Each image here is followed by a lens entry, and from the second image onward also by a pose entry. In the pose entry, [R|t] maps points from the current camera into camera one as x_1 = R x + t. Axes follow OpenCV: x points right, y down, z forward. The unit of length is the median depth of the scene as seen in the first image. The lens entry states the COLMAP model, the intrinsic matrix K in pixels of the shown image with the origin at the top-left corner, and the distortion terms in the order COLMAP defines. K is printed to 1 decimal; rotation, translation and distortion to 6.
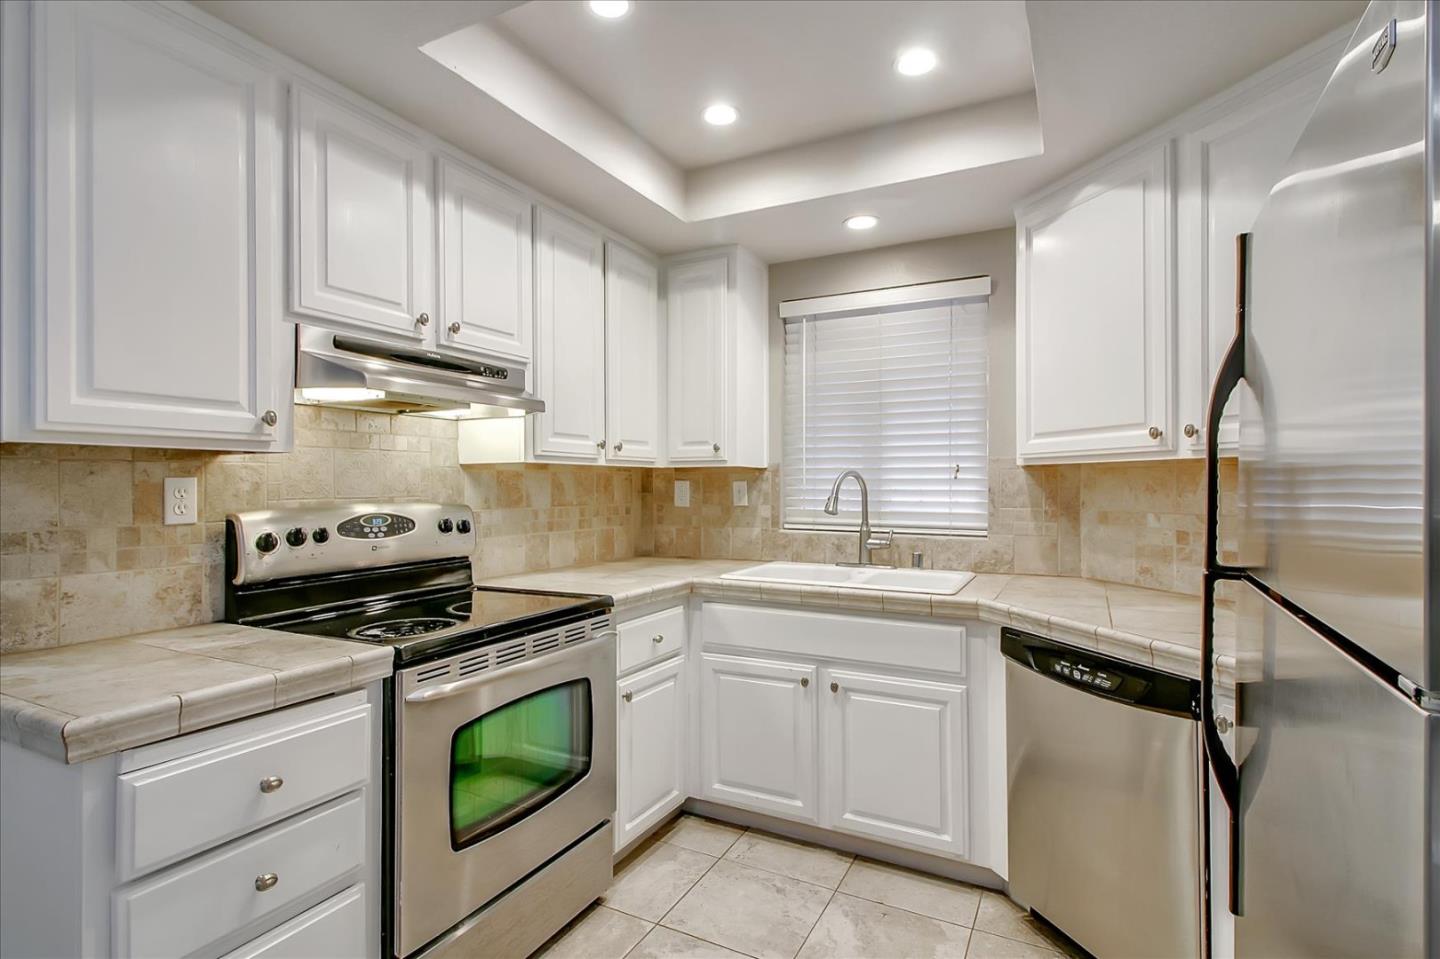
lens RADIAL K [[717.0, 0, 714.4], [0, 717.0, 477.8], [0, 0, 1]] dist [0.026777, -0.000344]
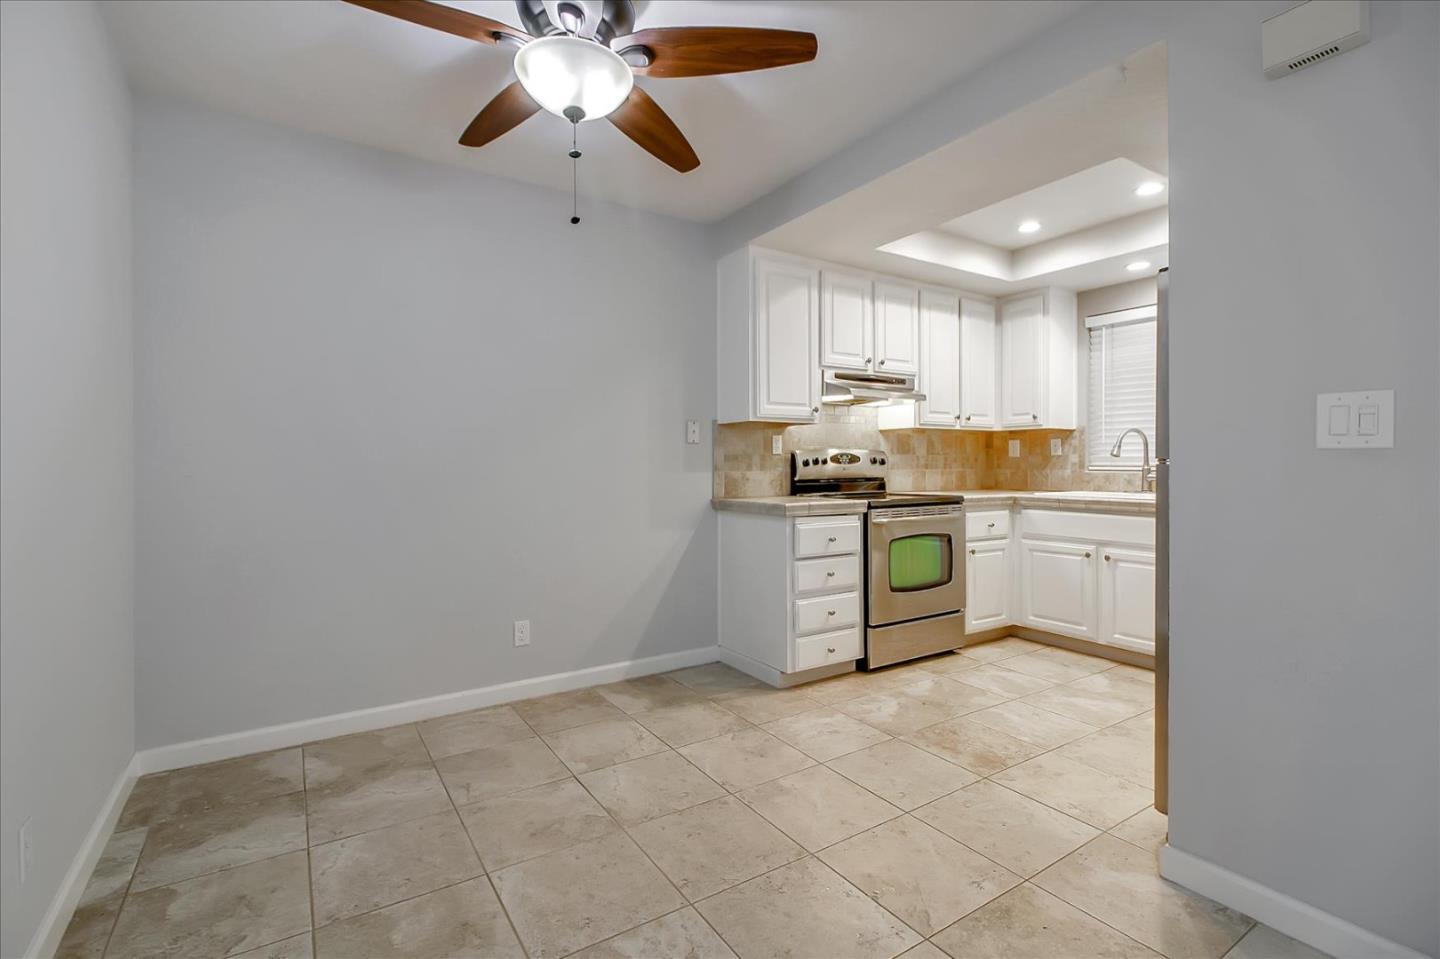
lens RADIAL K [[655.1, 0, 710.4], [0, 655.1, 468.5], [0, 0, 1]] dist [0.027509, -0.022662]
pose [[0.867085, 0.001055, -0.498160, 0.123926], [0.006895, 0.999877, 0.014120, 0.054457], [0.498113, -0.015678, 0.866970, -0.722513]]
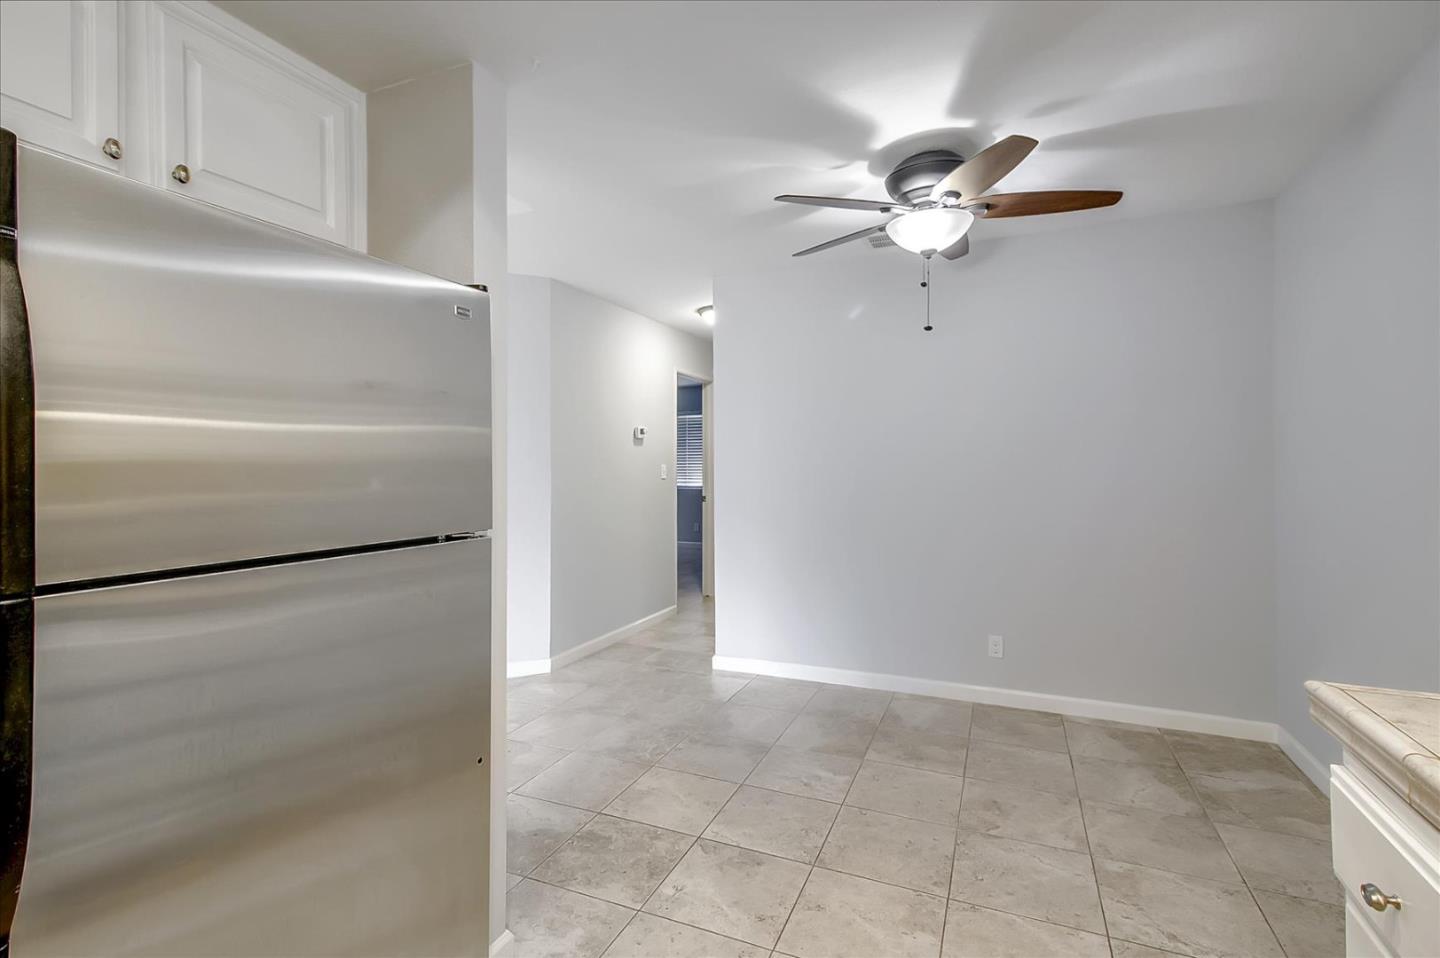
lens RADIAL K [[678.0, 0, 720.0], [0, 678.0, 479.0], [0, 0, 1]] dist [0.014322, -0.000406]
pose [[-0.997169, 0.006277, -0.074925, 0.030608], [0.004850, 0.999803, 0.019221, 0.000154], [0.075031, 0.018803, -0.997004, 0.802352]]
